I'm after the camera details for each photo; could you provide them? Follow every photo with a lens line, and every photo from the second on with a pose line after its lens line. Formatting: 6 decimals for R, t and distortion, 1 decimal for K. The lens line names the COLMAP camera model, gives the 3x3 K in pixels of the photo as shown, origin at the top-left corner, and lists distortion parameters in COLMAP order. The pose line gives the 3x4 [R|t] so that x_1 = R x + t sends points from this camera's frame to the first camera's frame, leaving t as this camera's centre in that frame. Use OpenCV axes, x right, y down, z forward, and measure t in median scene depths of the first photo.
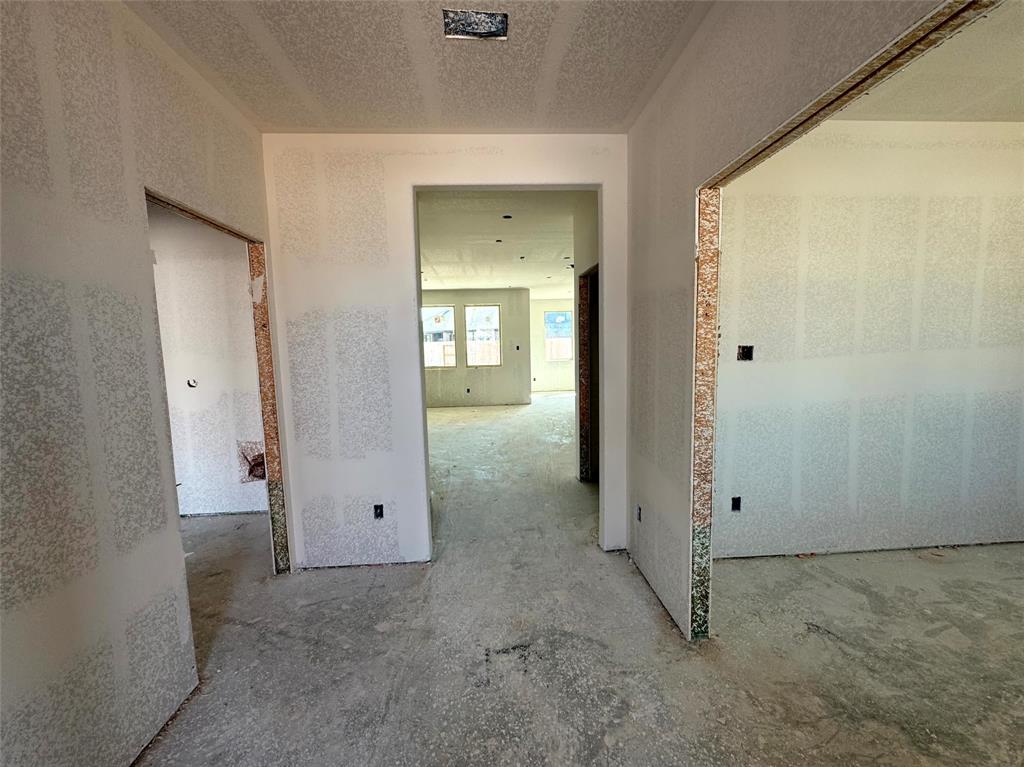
lens RADIAL K [[408.8, 0, 513.1], [0, 408.8, 384.9], [0, 0, 1]] dist [-0.002596, 0.000474]
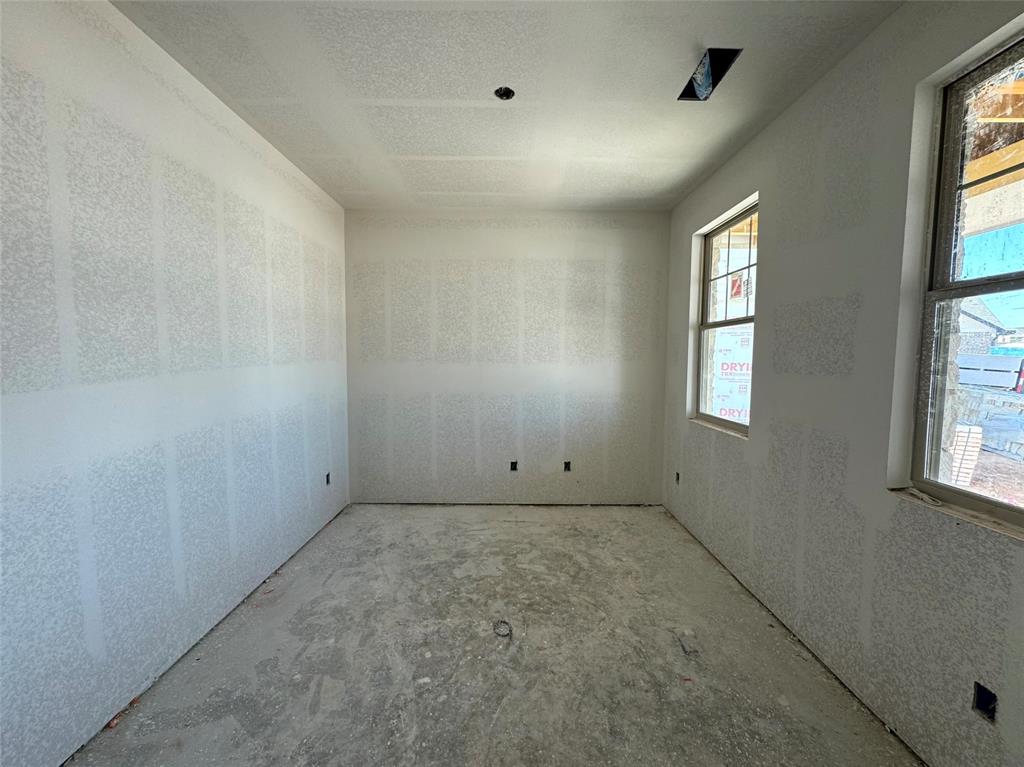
lens RADIAL K [[408.8, 0, 511.7], [0, 408.8, 383.0], [0, 0, 1]] dist [-0.002596, 0.000474]
pose [[0.059038, -0.040691, 0.997426, 0.188068], [0.087409, 0.995542, 0.035440, -0.033542], [-0.994422, 0.085092, 0.062332, 0.377044]]
